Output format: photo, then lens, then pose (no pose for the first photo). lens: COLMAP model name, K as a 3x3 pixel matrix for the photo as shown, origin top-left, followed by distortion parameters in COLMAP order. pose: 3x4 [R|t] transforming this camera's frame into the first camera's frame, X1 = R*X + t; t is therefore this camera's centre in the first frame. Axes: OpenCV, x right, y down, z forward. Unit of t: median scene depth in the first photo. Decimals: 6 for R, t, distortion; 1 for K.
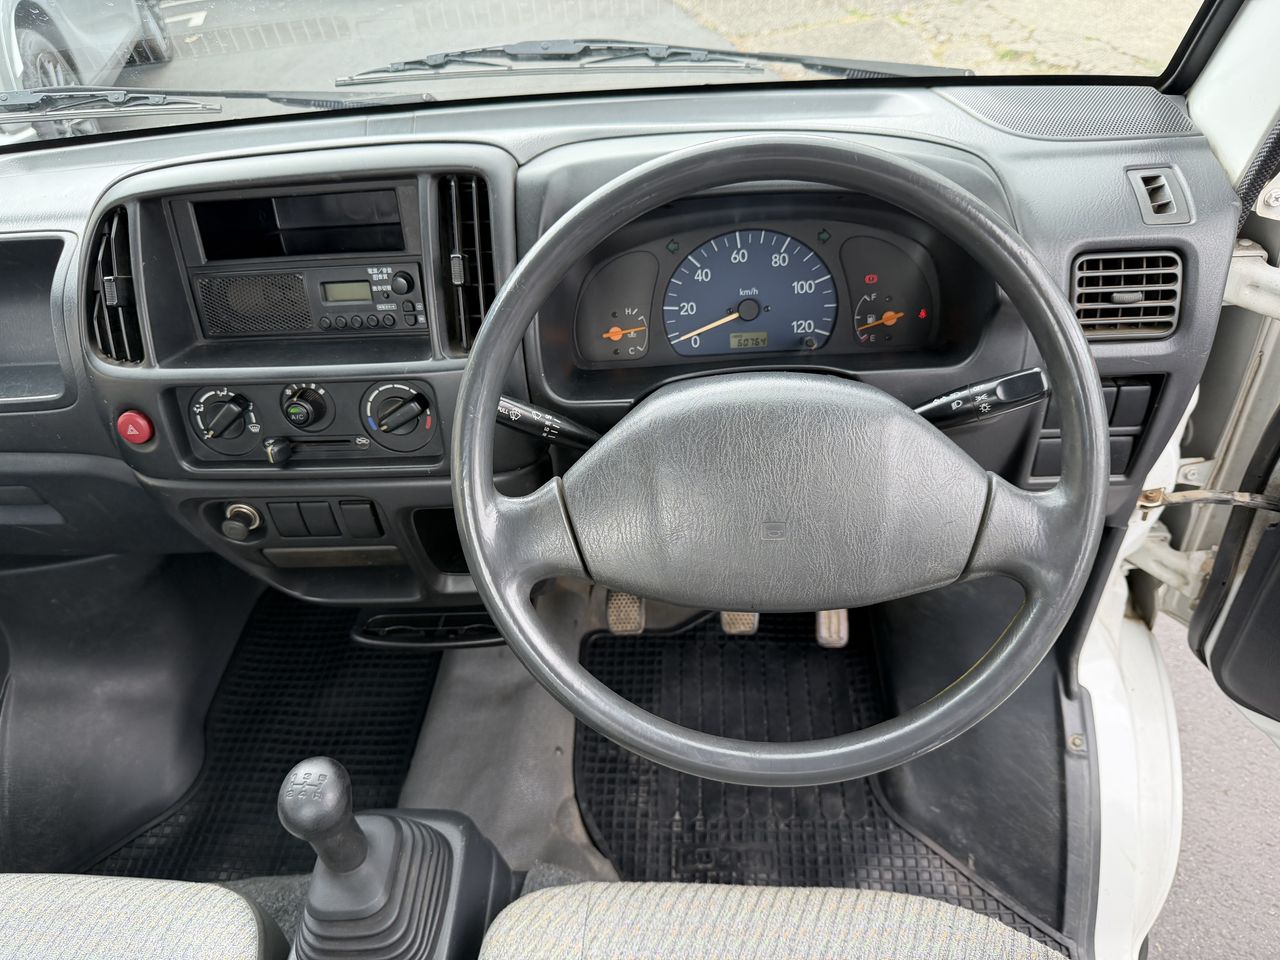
lens RADIAL K [[903.8, 0, 649.4], [0, 903.8, 492.5], [0, 0, 1]] dist [0.024136, -0.038226]
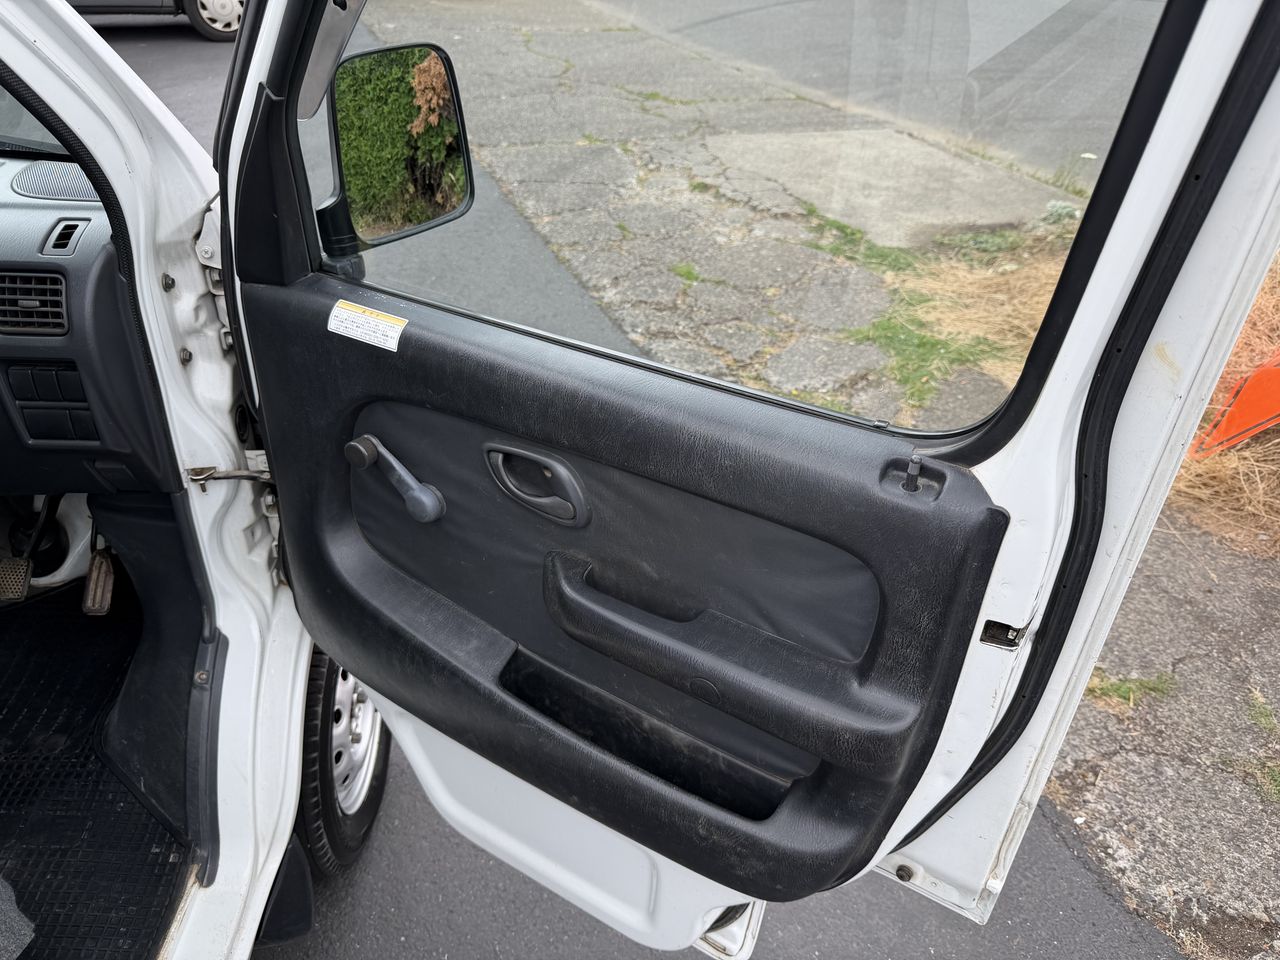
lens RADIAL K [[903.8, 0, 628.7], [0, 903.8, 500.9], [0, 0, 1]] dist [0.024136, -0.038226]
pose [[0.987109, 0.052561, 0.151175, 1.136094], [-0.037737, 0.994341, -0.099309, 0.180830], [-0.155540, 0.092324, 0.983506, -0.472270]]
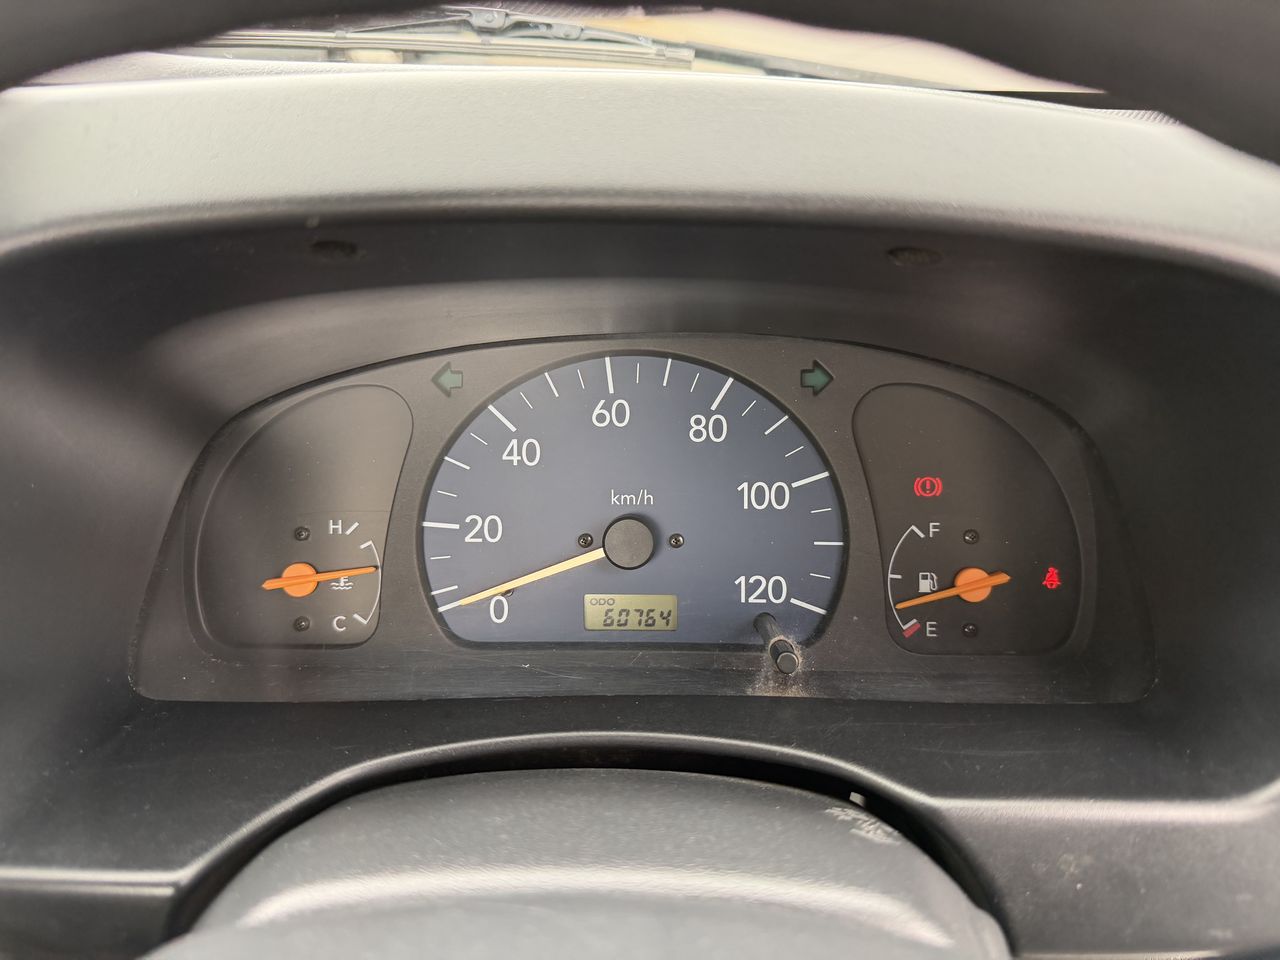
lens RADIAL K [[903.8, 0, 642.7], [0, 903.8, 477.5], [0, 0, 1]] dist [0.024136, -0.038226]
pose [[0.995938, 0.051620, 0.073775, 0.084647], [-0.039081, 0.985967, -0.162298, -0.166814], [-0.081118, 0.158756, 0.983980, 0.600682]]
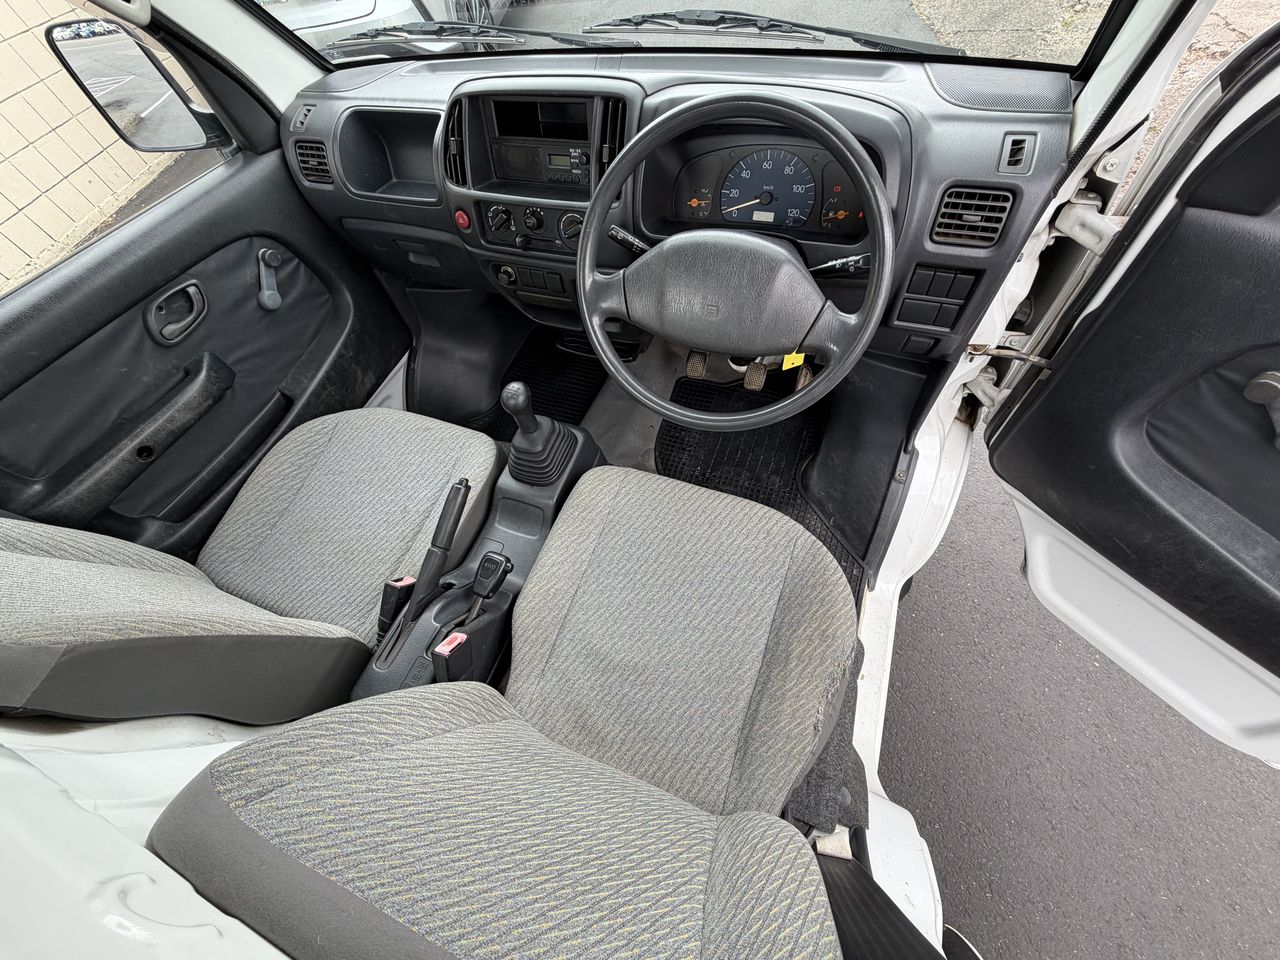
lens RADIAL K [[509.1, 0, 653.5], [0, 509.1, 479.5], [0, 0, 1]] dist [0.001836, -0.000540]
pose [[0.953421, 0.237160, -0.186394, 0.221053], [-0.170268, 0.933206, 0.316441, 0.041007], [0.248991, -0.269965, 0.930120, -0.171409]]
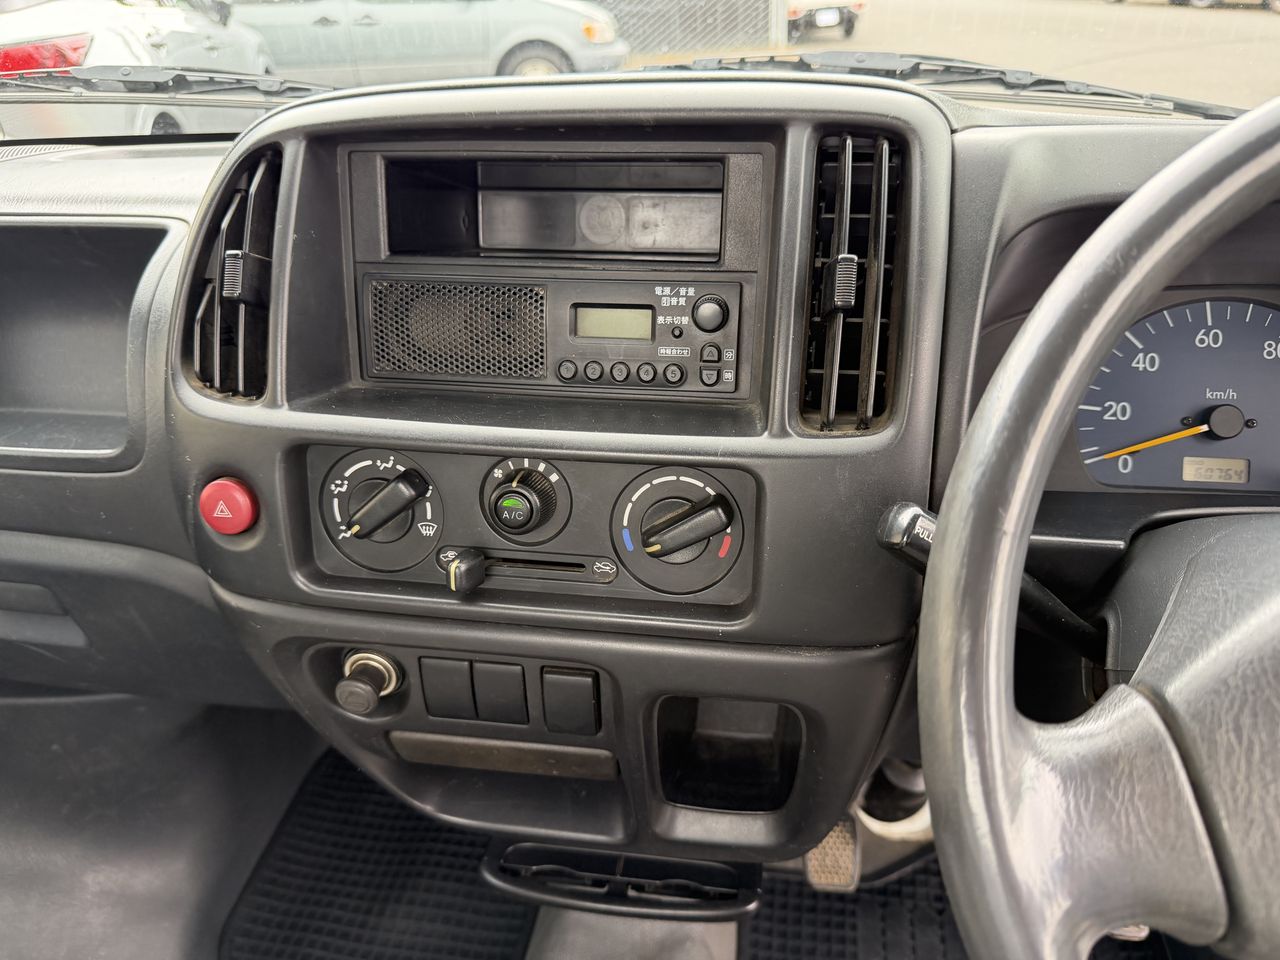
lens RADIAL K [[903.8, 0, 644.6], [0, 903.8, 508.1], [0, 0, 1]] dist [0.024136, -0.038226]
pose [[0.993516, 0.099949, -0.054180, -0.241358], [-0.107452, 0.981204, -0.160292, -0.004694], [0.037140, 0.165075, 0.985582, 0.388754]]
